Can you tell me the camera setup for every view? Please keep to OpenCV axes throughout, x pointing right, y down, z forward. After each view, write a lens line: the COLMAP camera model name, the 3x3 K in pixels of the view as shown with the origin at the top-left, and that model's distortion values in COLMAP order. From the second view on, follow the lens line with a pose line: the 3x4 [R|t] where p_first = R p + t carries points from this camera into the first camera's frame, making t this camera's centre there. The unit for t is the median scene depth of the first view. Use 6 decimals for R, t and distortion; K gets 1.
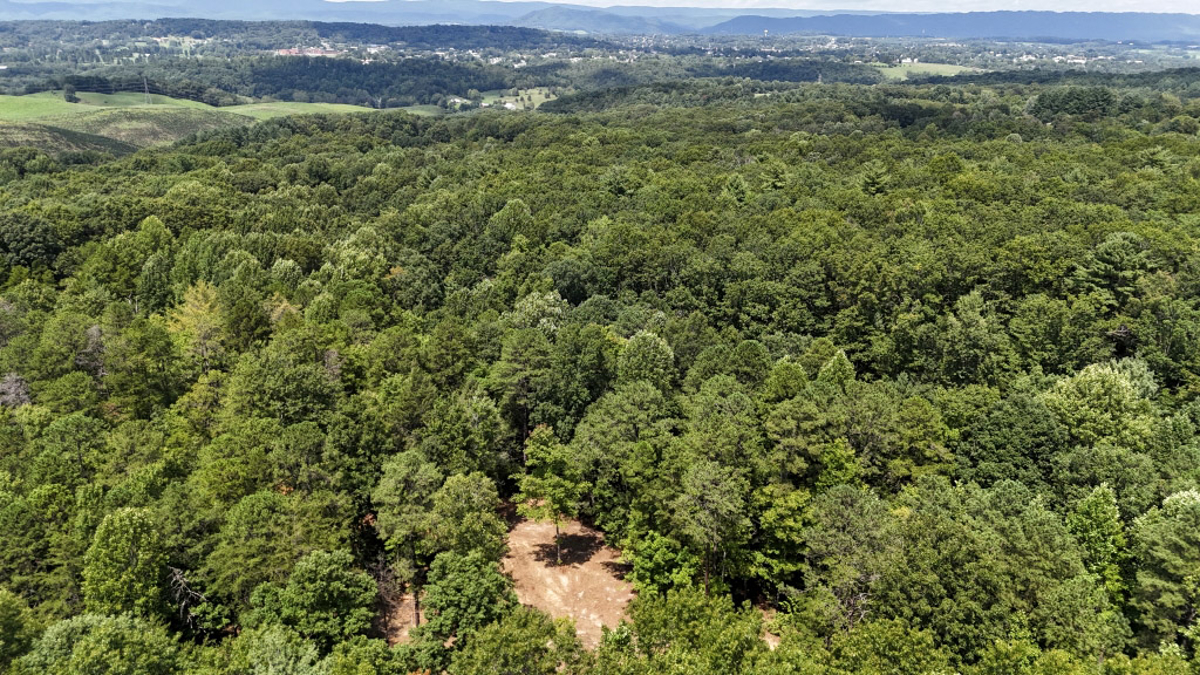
lens RADIAL K [[868.7, 0, 599.4], [0, 868.7, 336.8], [0, 0, 1]] dist [0.079140, -0.042865]
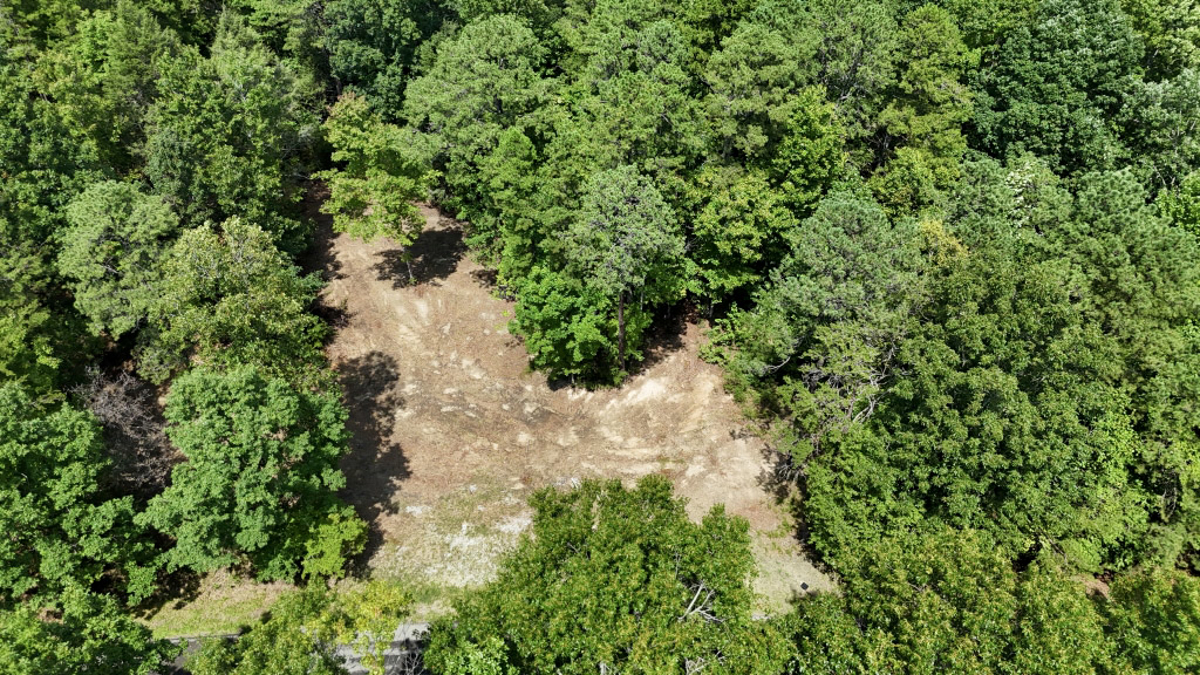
lens RADIAL K [[868.7, 0, 590.6], [0, 868.7, 348.2], [0, 0, 1]] dist [0.079140, -0.042865]
pose [[0.989610, -0.108698, 0.094110, 0.029675], [0.051643, 0.879602, 0.472900, -0.029964], [-0.134183, -0.463126, 0.876076, 0.366868]]
